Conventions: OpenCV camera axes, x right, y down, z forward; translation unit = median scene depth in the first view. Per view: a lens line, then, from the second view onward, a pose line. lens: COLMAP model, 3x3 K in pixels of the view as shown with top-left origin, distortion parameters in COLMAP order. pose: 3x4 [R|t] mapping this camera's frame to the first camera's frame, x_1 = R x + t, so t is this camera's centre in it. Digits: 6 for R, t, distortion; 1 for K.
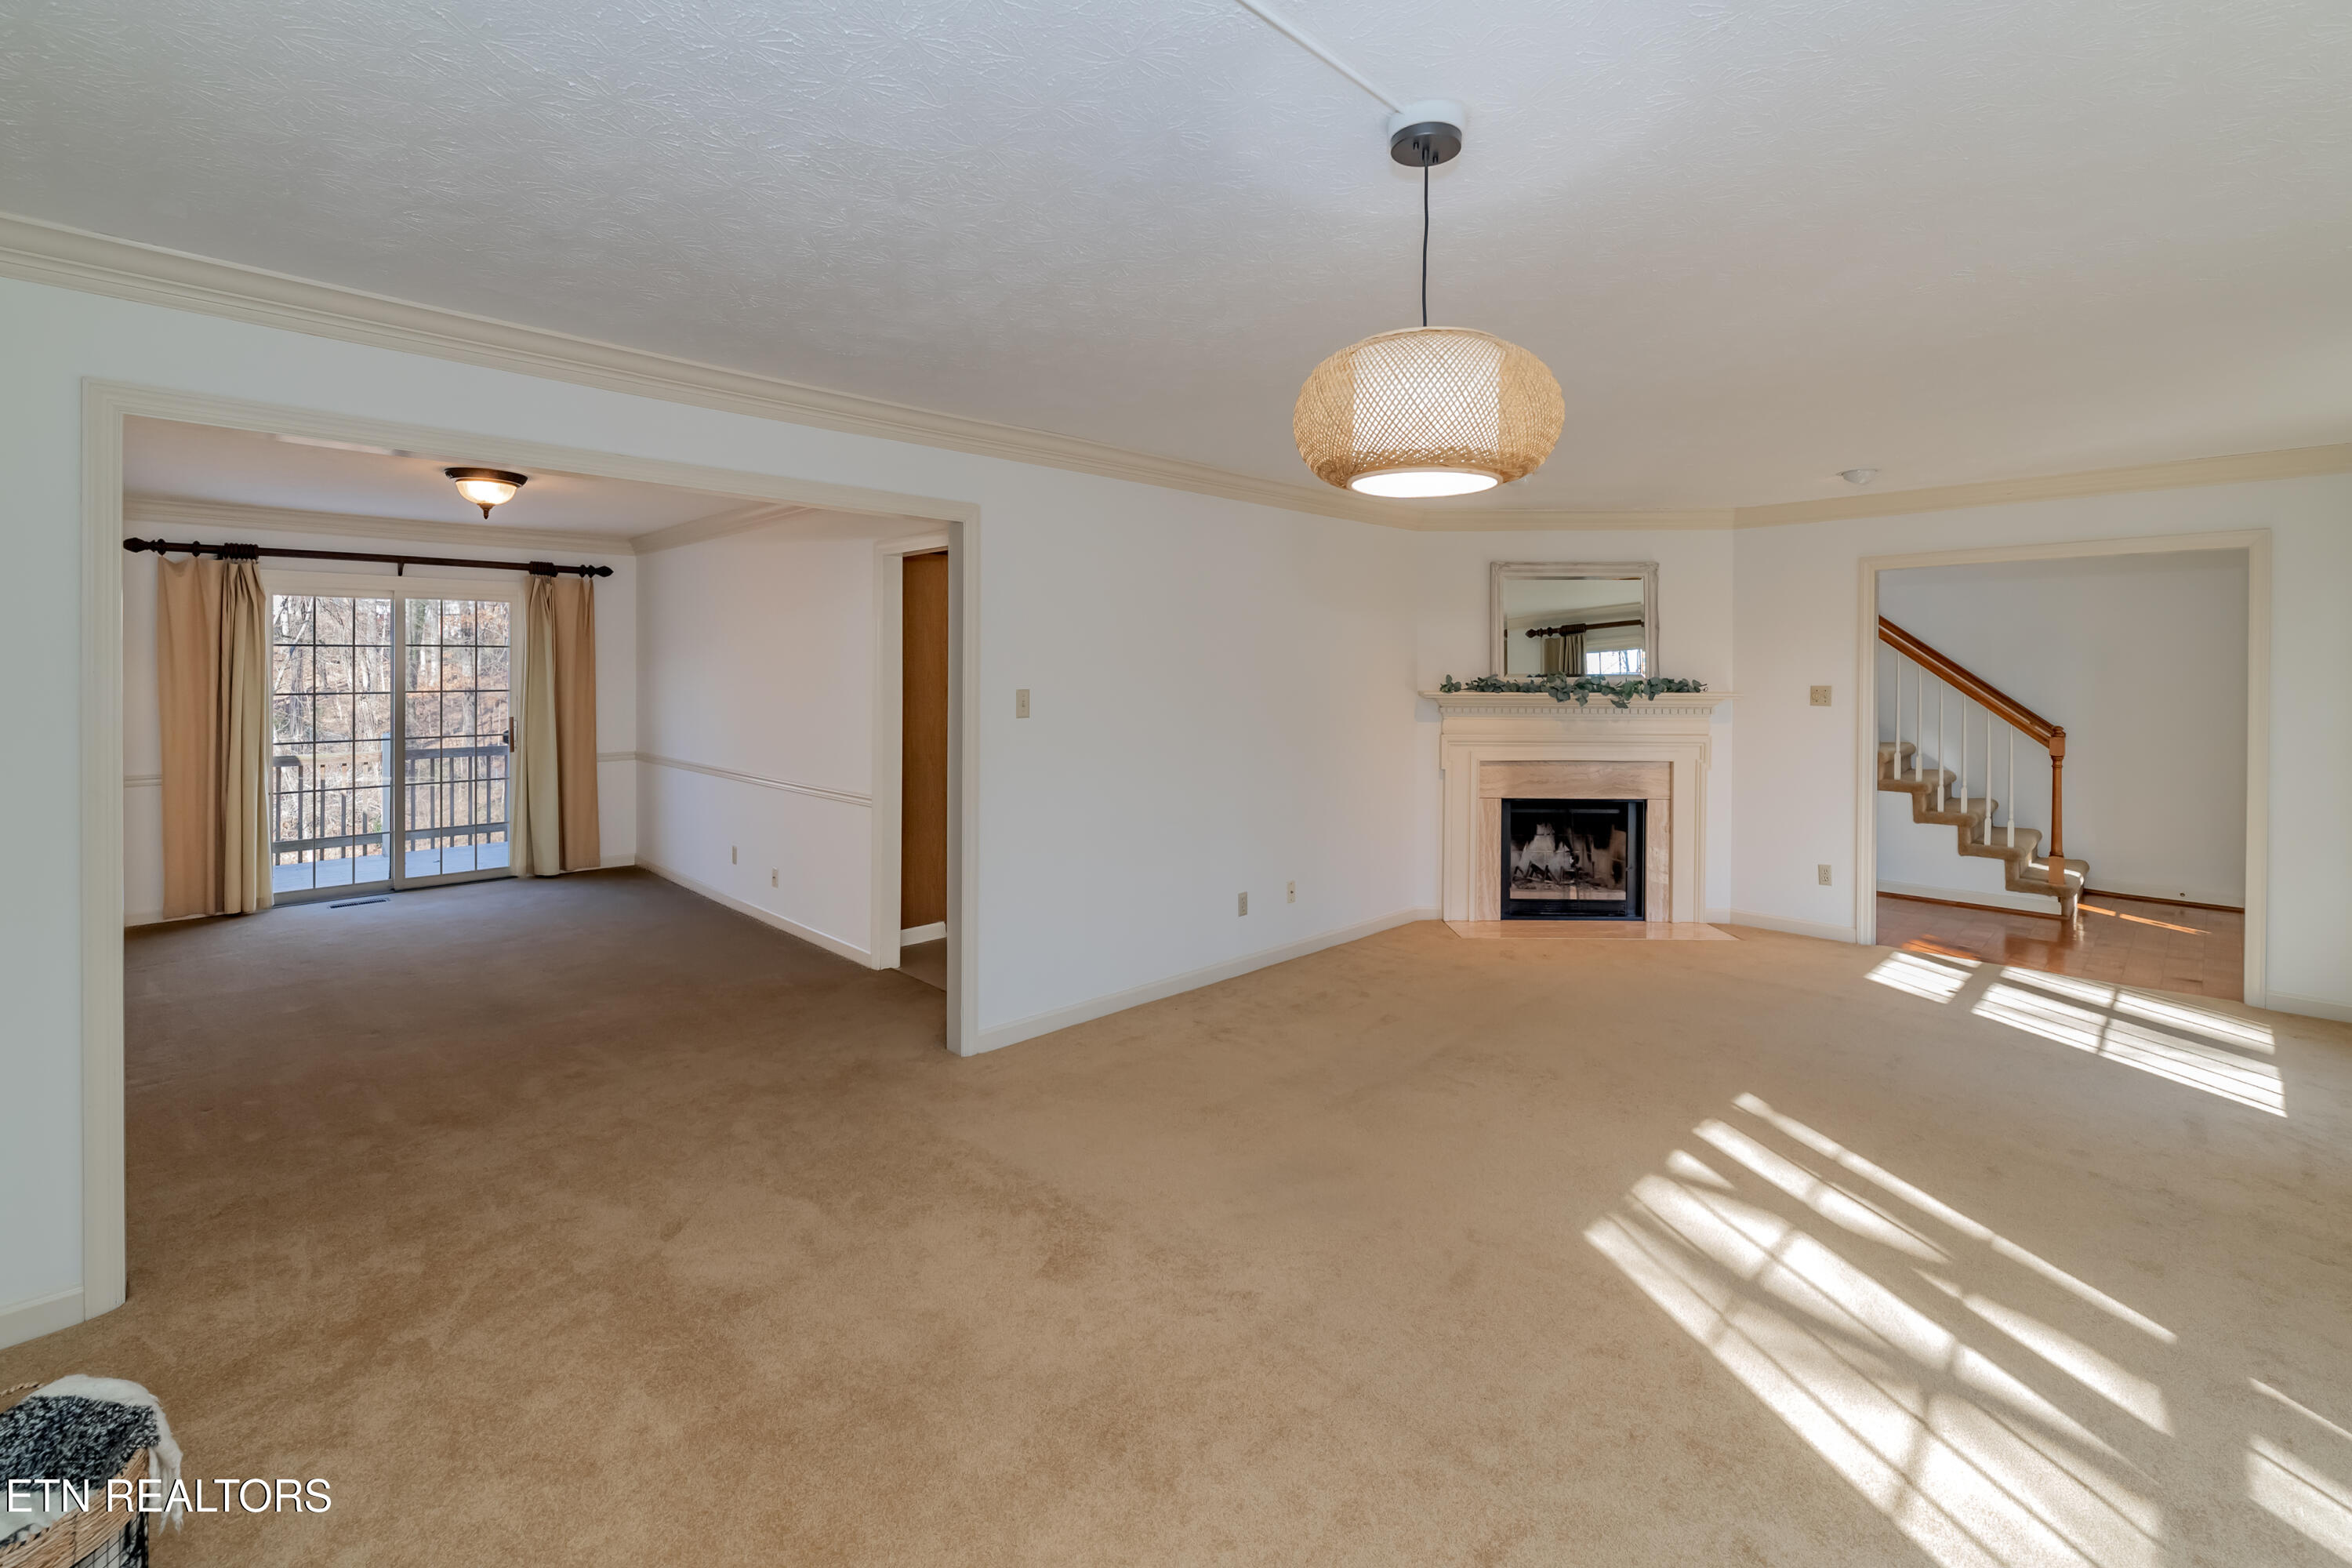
lens RADIAL K [[967.8, 0, 1177.1], [0, 967.8, 714.4], [0, 0, 1]] dist [0.001465, 0.000040]
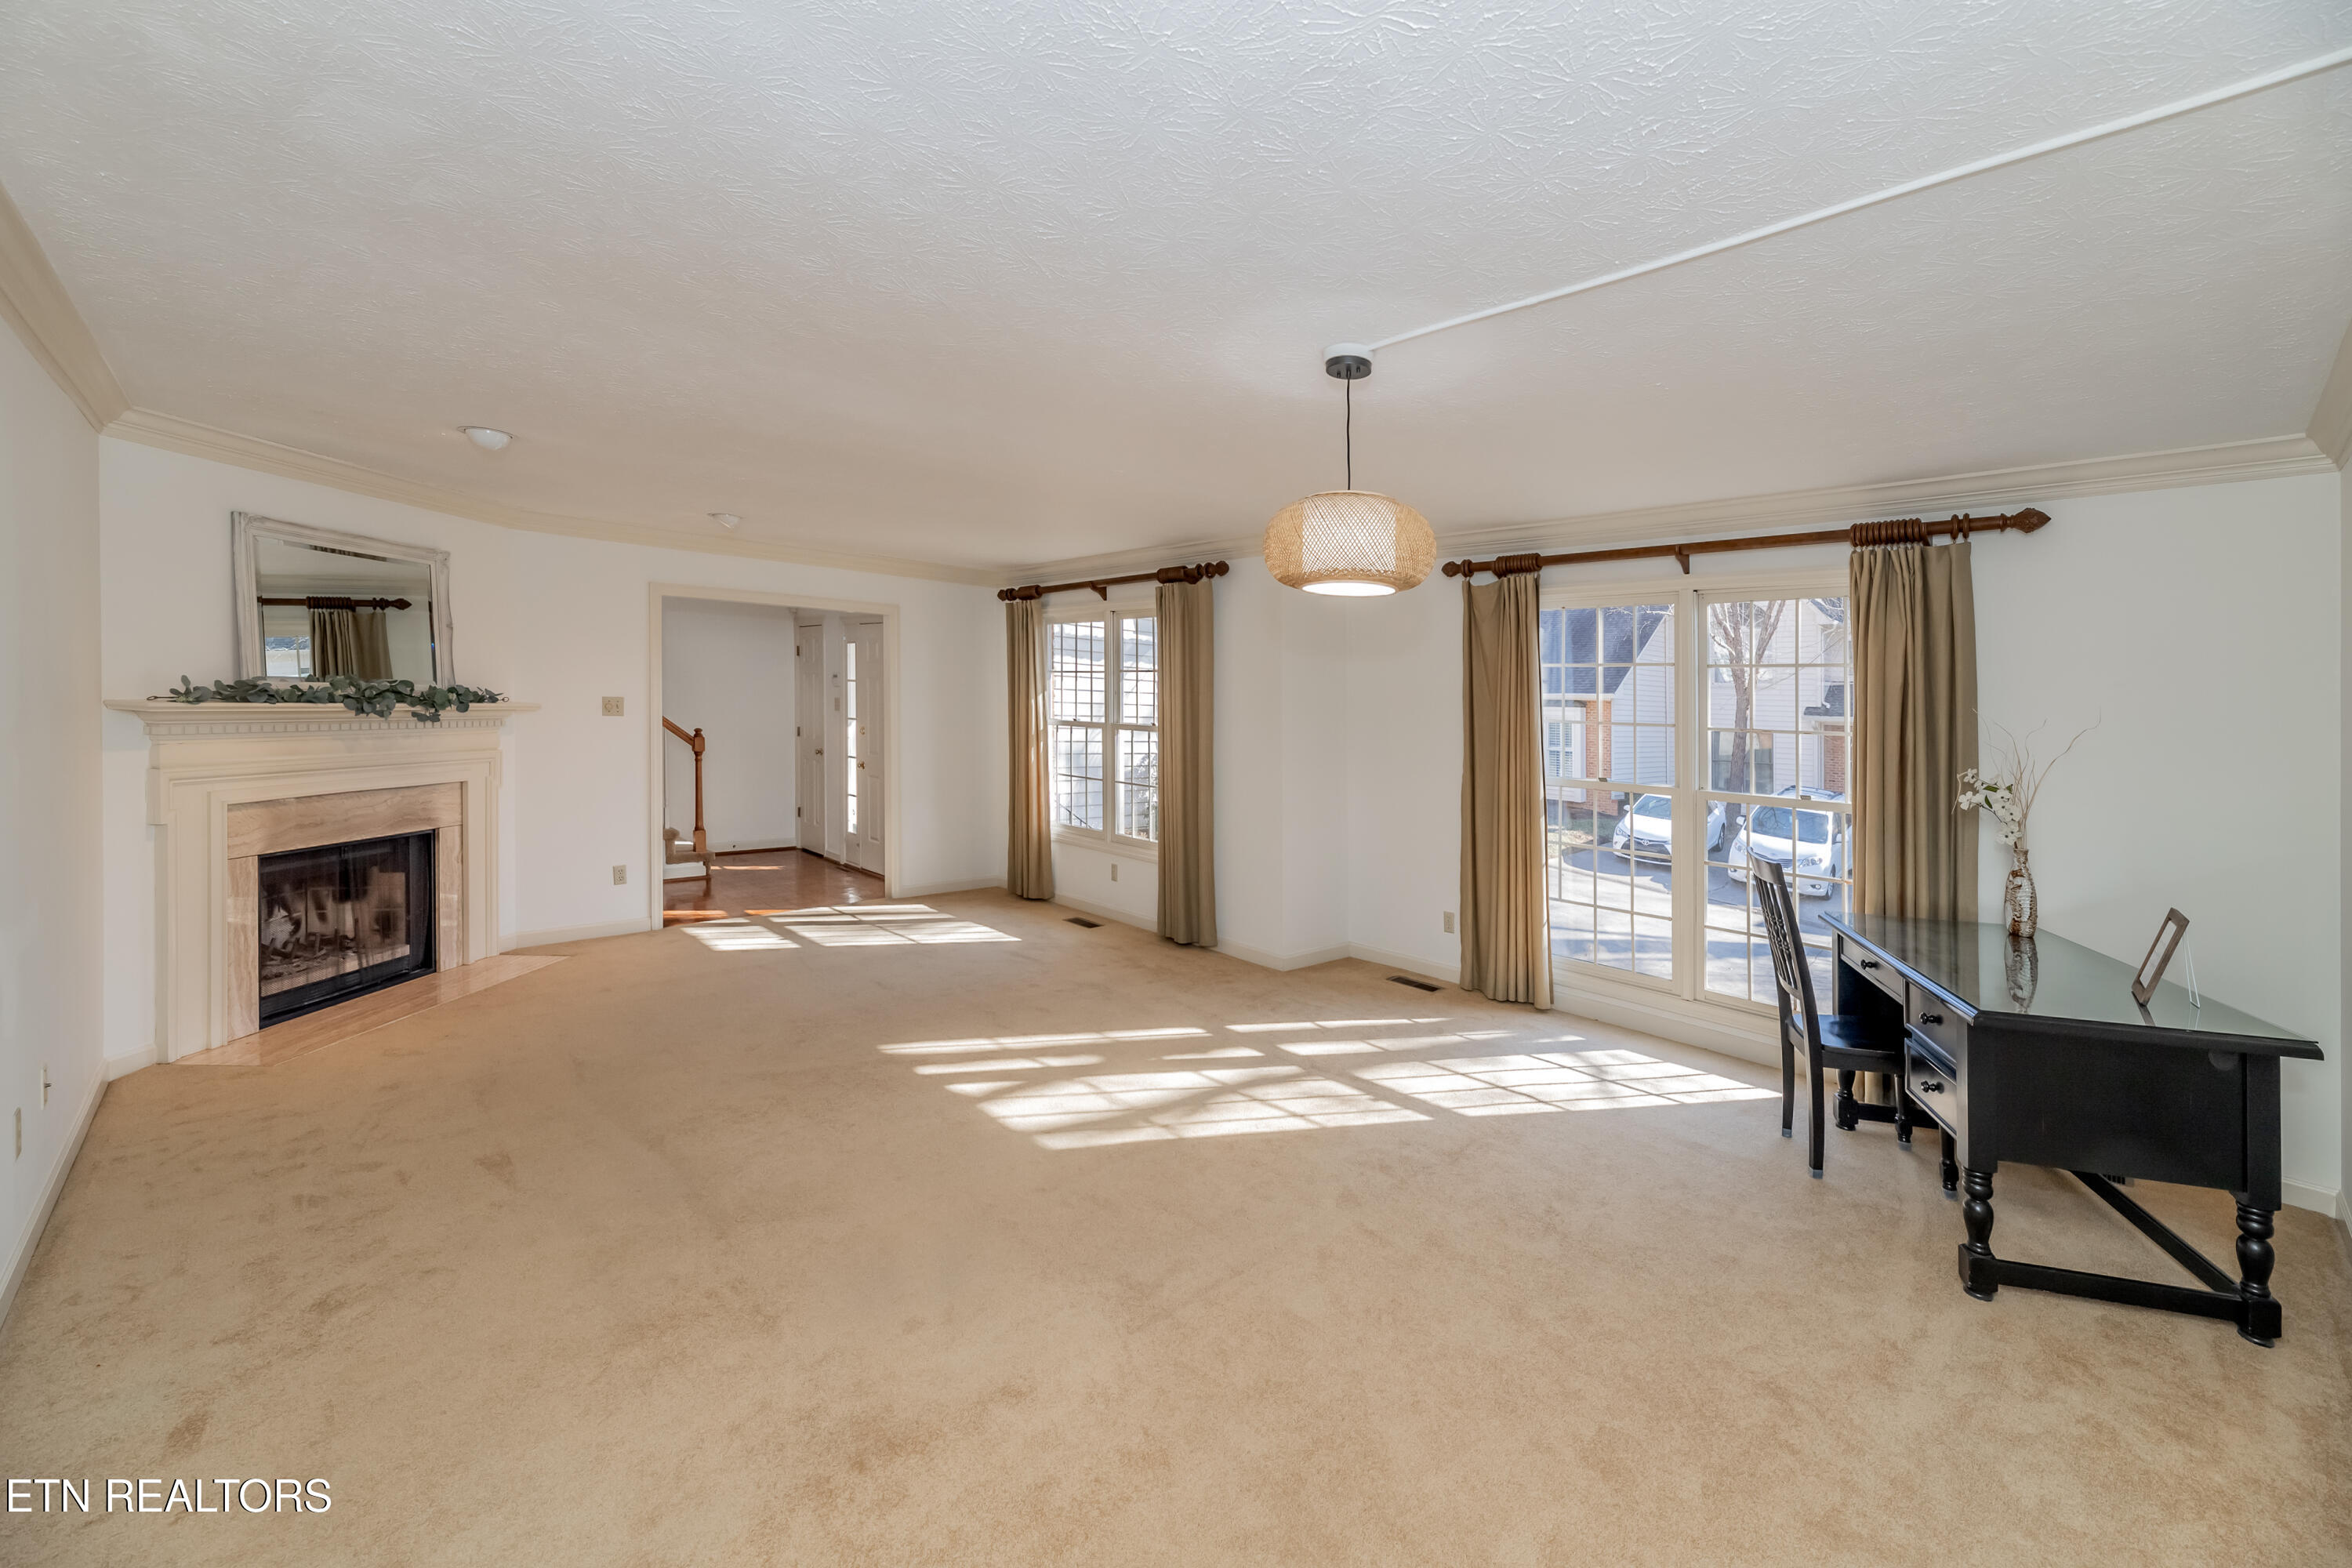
lens RADIAL K [[1000.1, 0, 1172.8], [0, 1000.1, 690.6], [0, 0, 1]] dist [0.000317, -0.000070]
pose [[0.032032, 0.005545, 0.999471, -0.366588], [0.007913, 0.999952, -0.005802, -0.022365], [-0.999456, 0.008094, 0.031987, 0.326709]]
